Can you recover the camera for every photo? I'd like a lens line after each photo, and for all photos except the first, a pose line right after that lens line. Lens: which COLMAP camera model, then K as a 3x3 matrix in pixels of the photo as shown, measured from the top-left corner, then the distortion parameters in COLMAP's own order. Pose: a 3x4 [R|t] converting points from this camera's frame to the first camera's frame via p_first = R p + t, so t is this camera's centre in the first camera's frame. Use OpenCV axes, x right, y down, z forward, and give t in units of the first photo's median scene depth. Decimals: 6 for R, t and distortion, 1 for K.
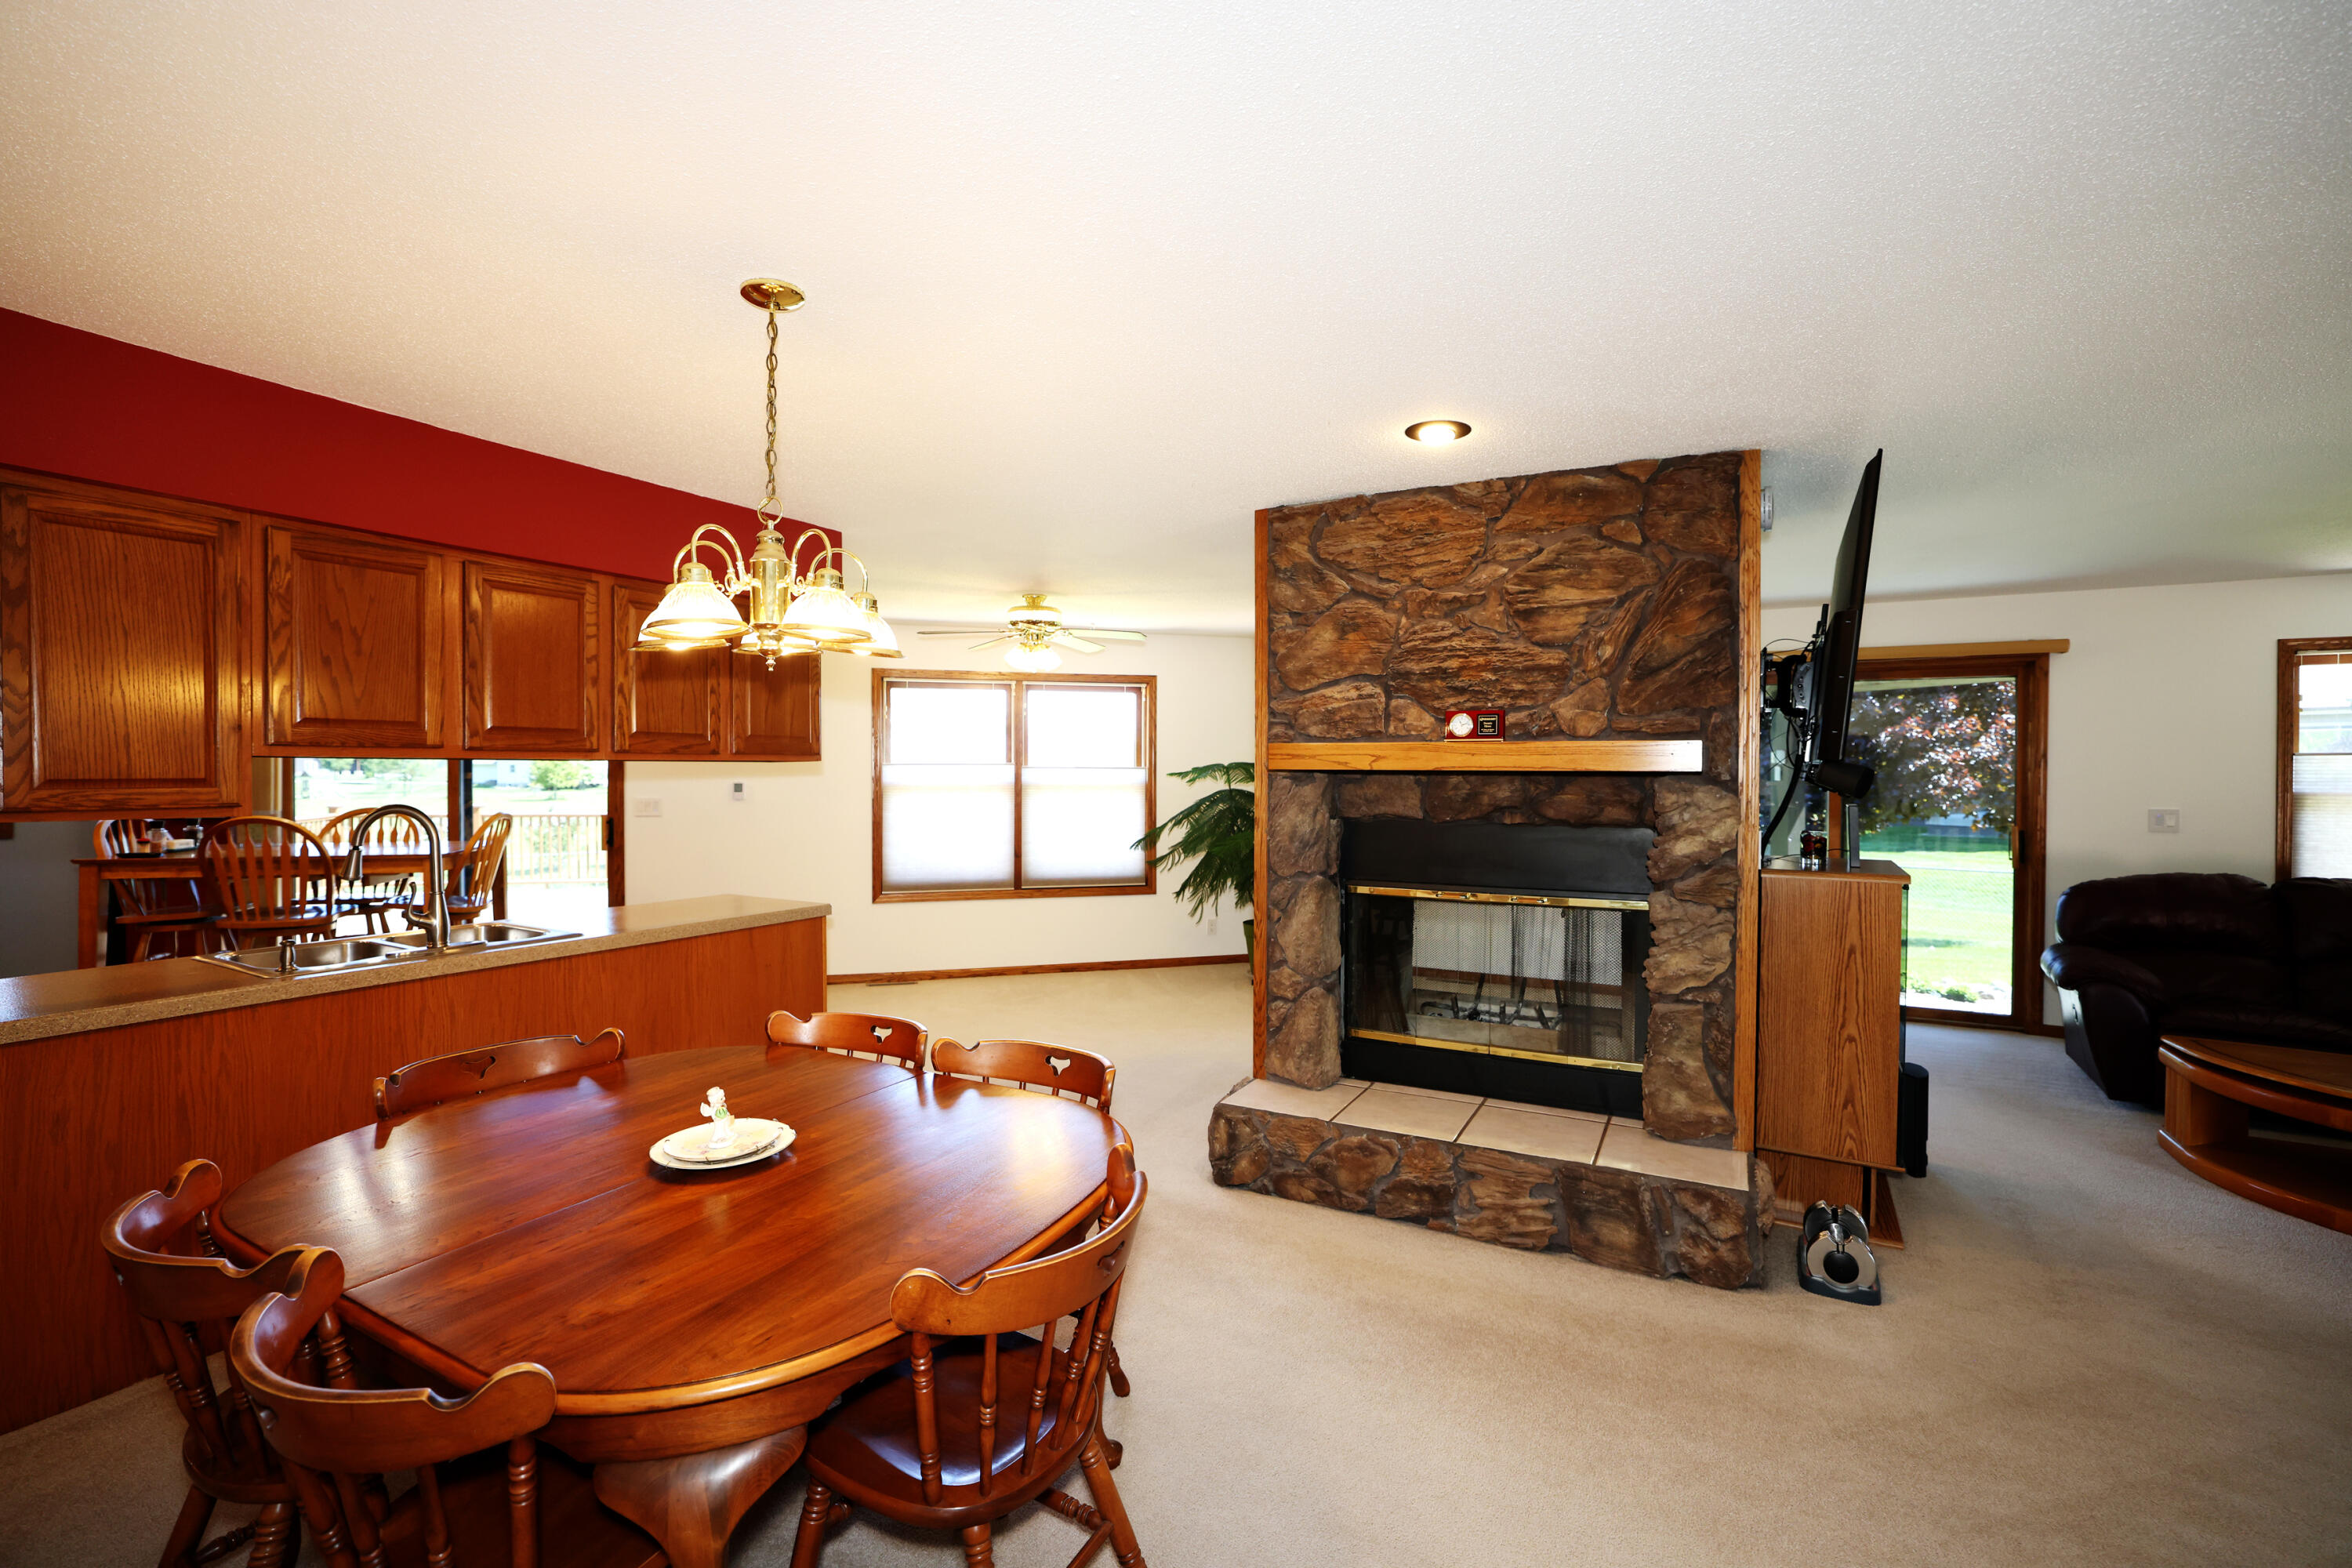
lens RADIAL K [[1017.2, 0, 1174.7], [0, 1017.2, 789.6], [0, 0, 1]] dist [-0.038375, 0.016735]
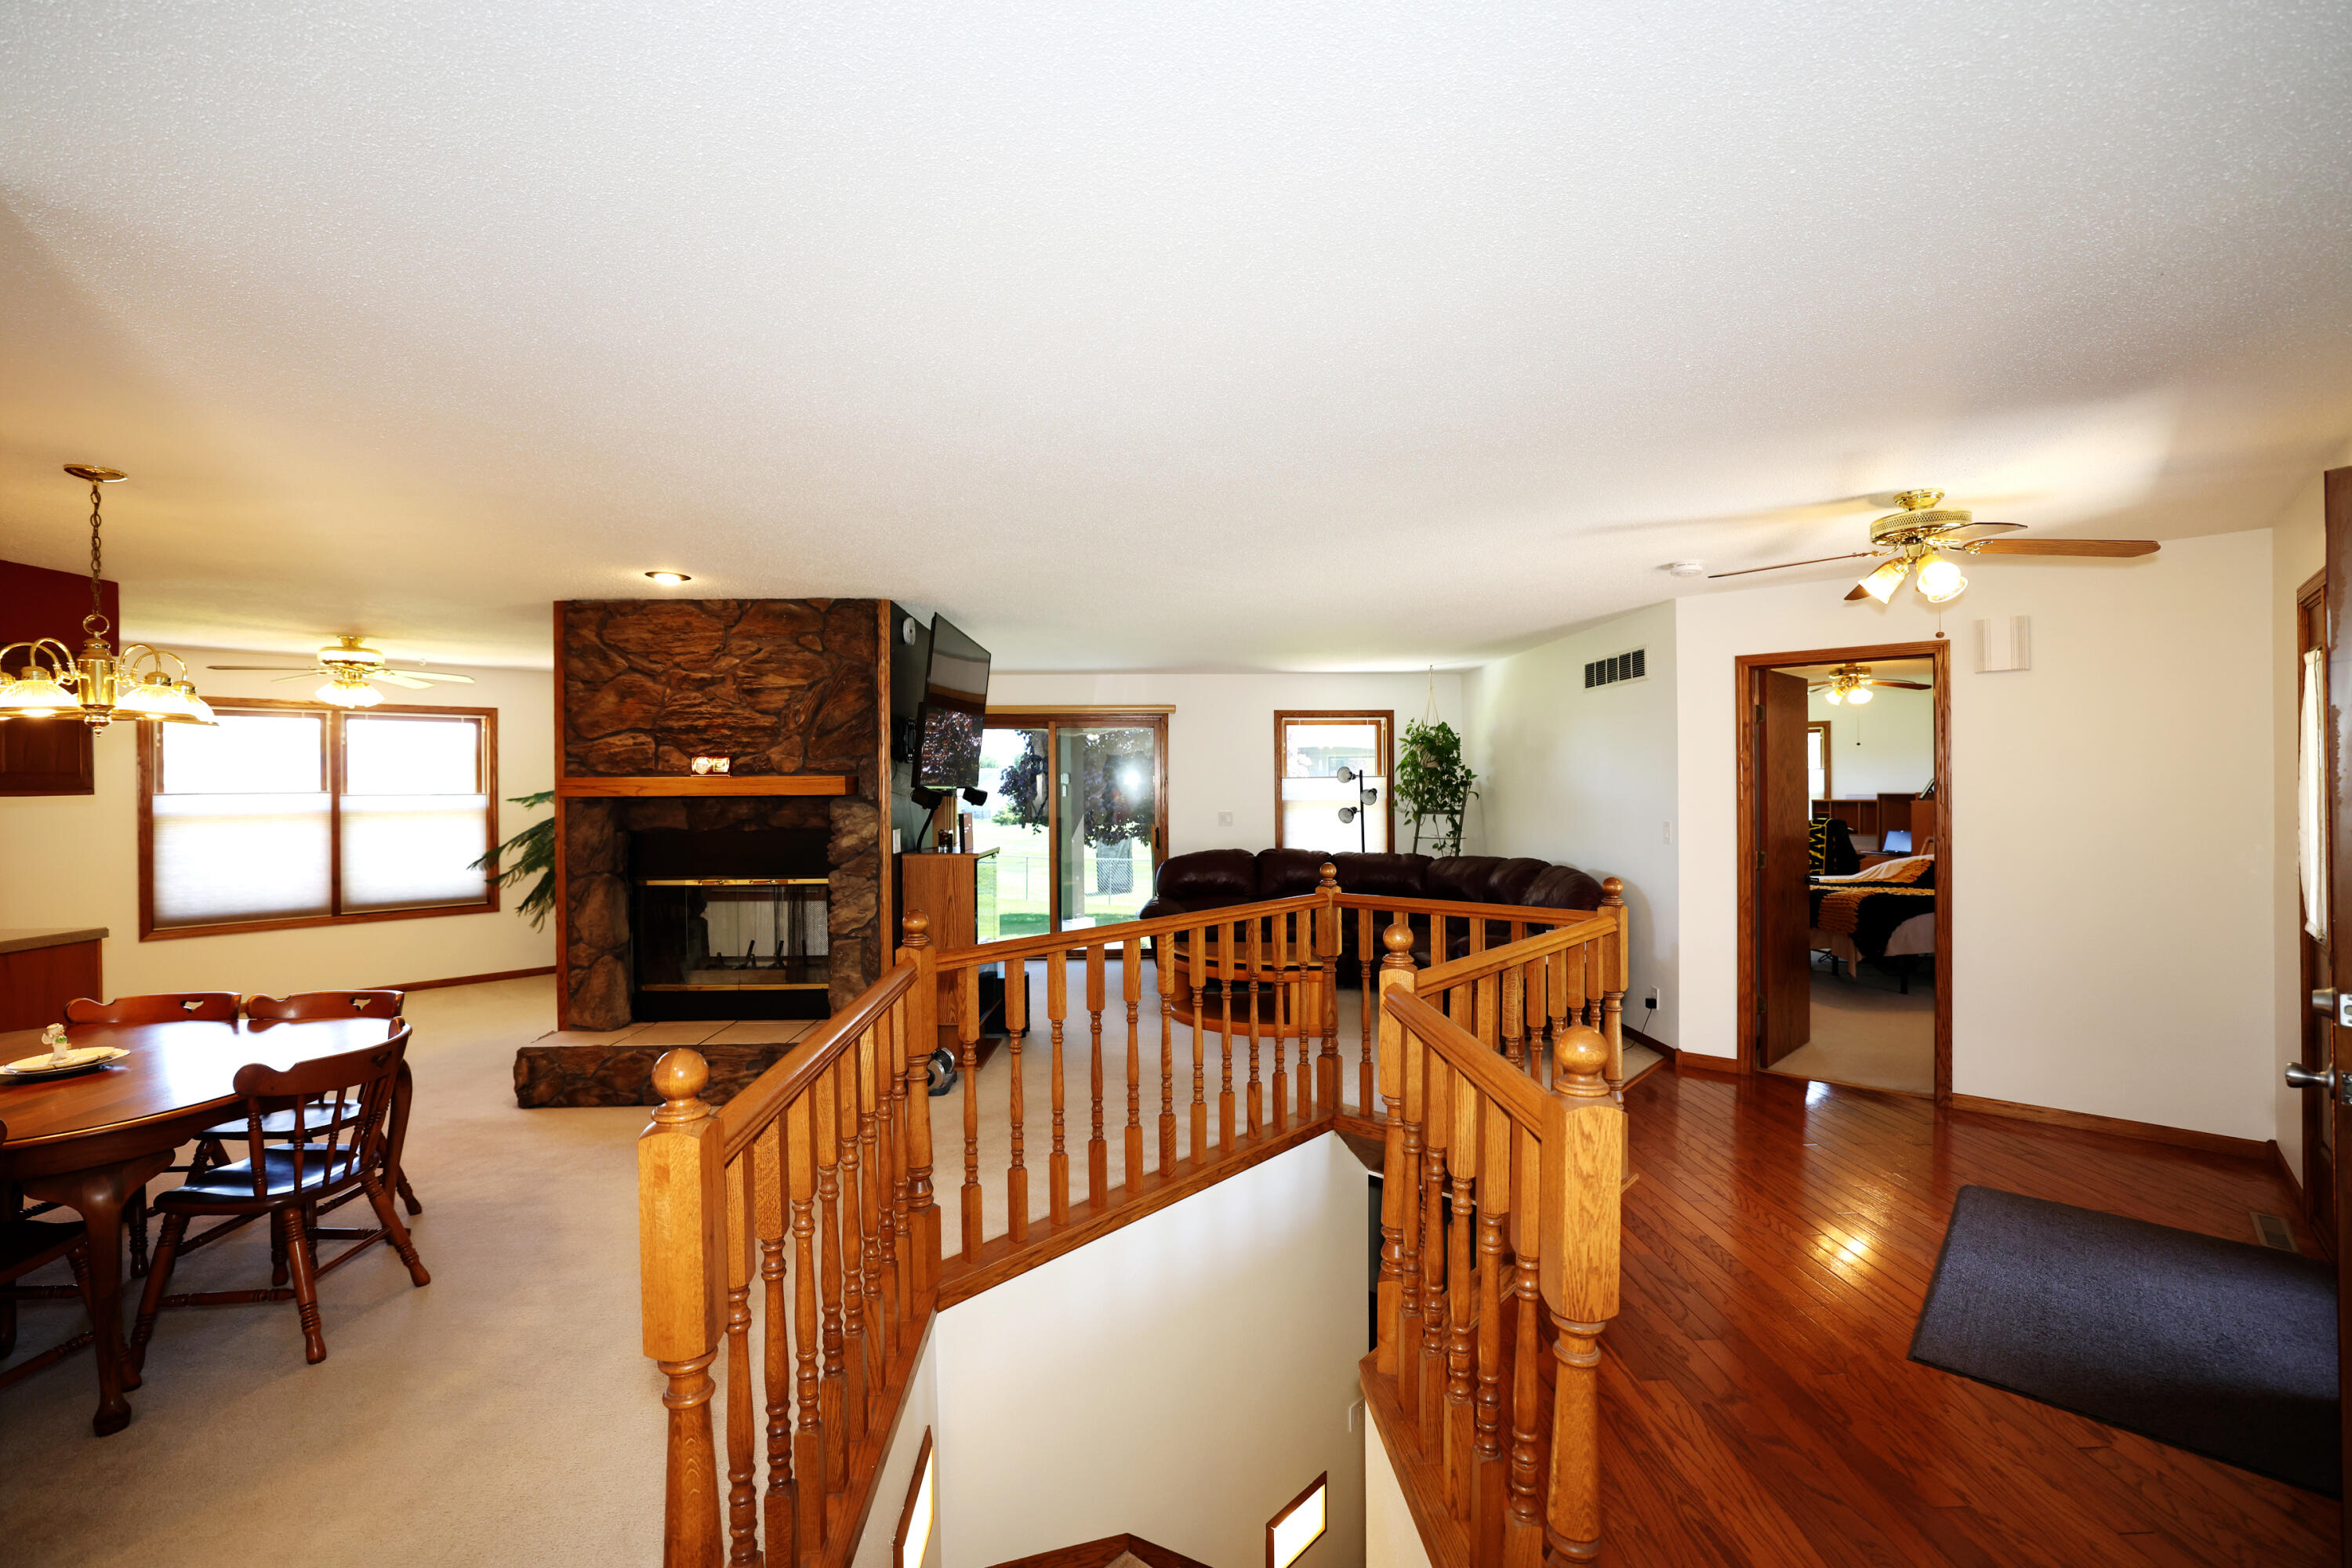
lens RADIAL K [[1017.2, 0, 1174.7], [0, 1017.2, 789.6], [0, 0, 1]] dist [-0.038375, 0.016735]
pose [[0.858418, -0.011649, 0.512819, 0.107365], [0.020472, 0.999724, -0.011559, 0.002831], [-0.512542, 0.020421, 0.858419, -0.572053]]
